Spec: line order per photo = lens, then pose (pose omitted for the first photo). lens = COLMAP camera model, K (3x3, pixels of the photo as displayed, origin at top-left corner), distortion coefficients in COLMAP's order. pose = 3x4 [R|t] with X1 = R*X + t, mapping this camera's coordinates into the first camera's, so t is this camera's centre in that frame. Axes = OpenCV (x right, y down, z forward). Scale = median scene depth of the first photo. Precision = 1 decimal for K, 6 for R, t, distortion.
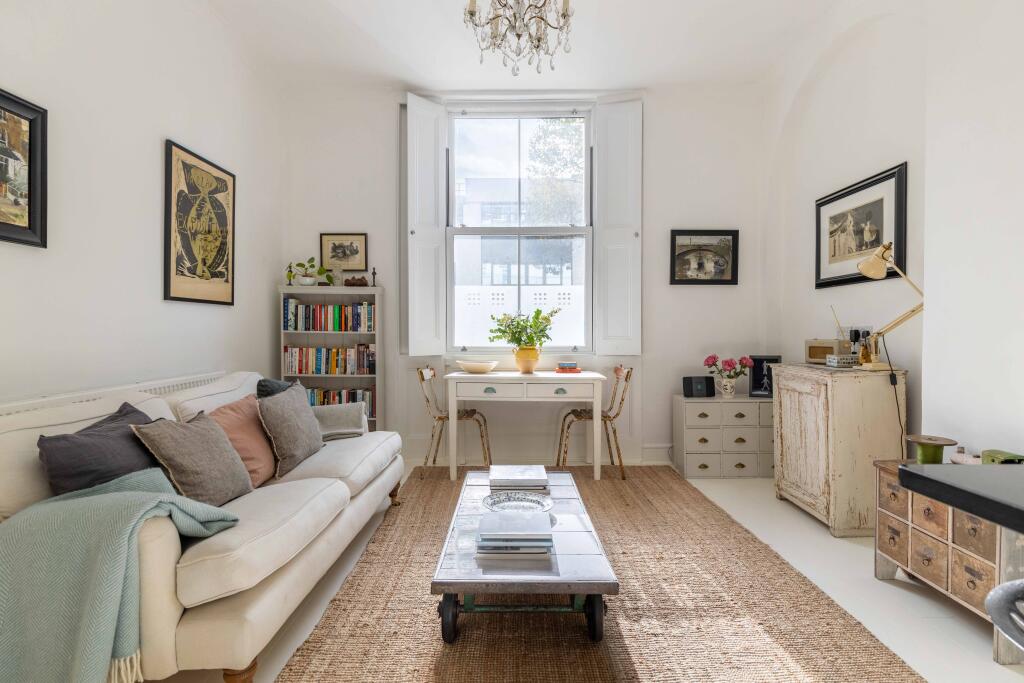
lens RADIAL K [[505.4, 0, 513.9], [0, 505.4, 332.5], [0, 0, 1]] dist [-0.001463, -0.000148]
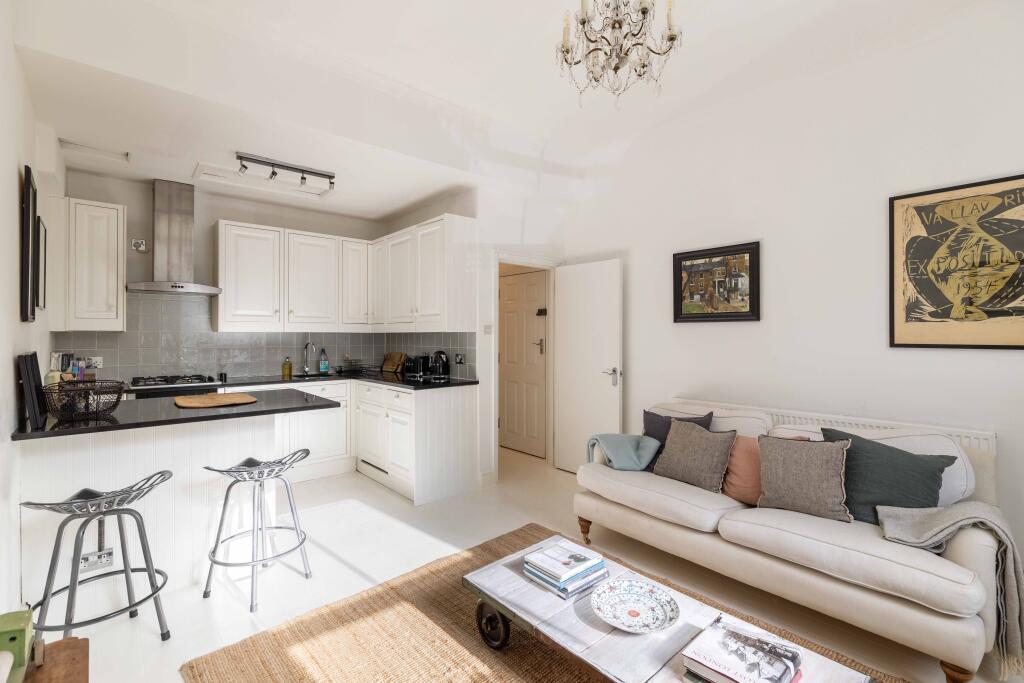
lens RADIAL K [[463.4, 0, 517.8], [0, 463.4, 335.4], [0, 0, 1]] dist [0.004506, -0.000519]
pose [[-0.741154, 0.002162, -0.671332, 0.523620], [-0.005369, 0.999944, 0.009147, -0.087715], [0.671314, 0.010384, -0.741101, 1.117223]]
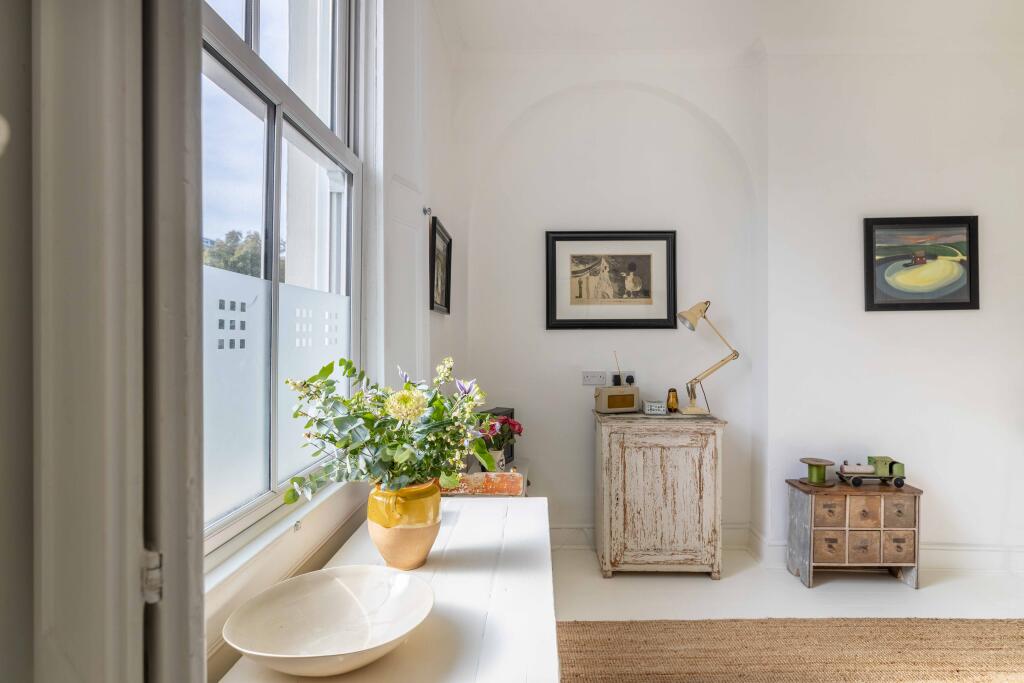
lens RADIAL K [[532.2, 0, 515.5], [0, 532.2, 331.0], [0, 0, 1]] dist [-0.000303, -0.000996]
pose [[0.013041, 0.014496, 0.999810, -0.420628], [0.008846, 0.999854, -0.014612, -0.083731], [-0.999876, 0.009035, 0.012911, 1.246457]]
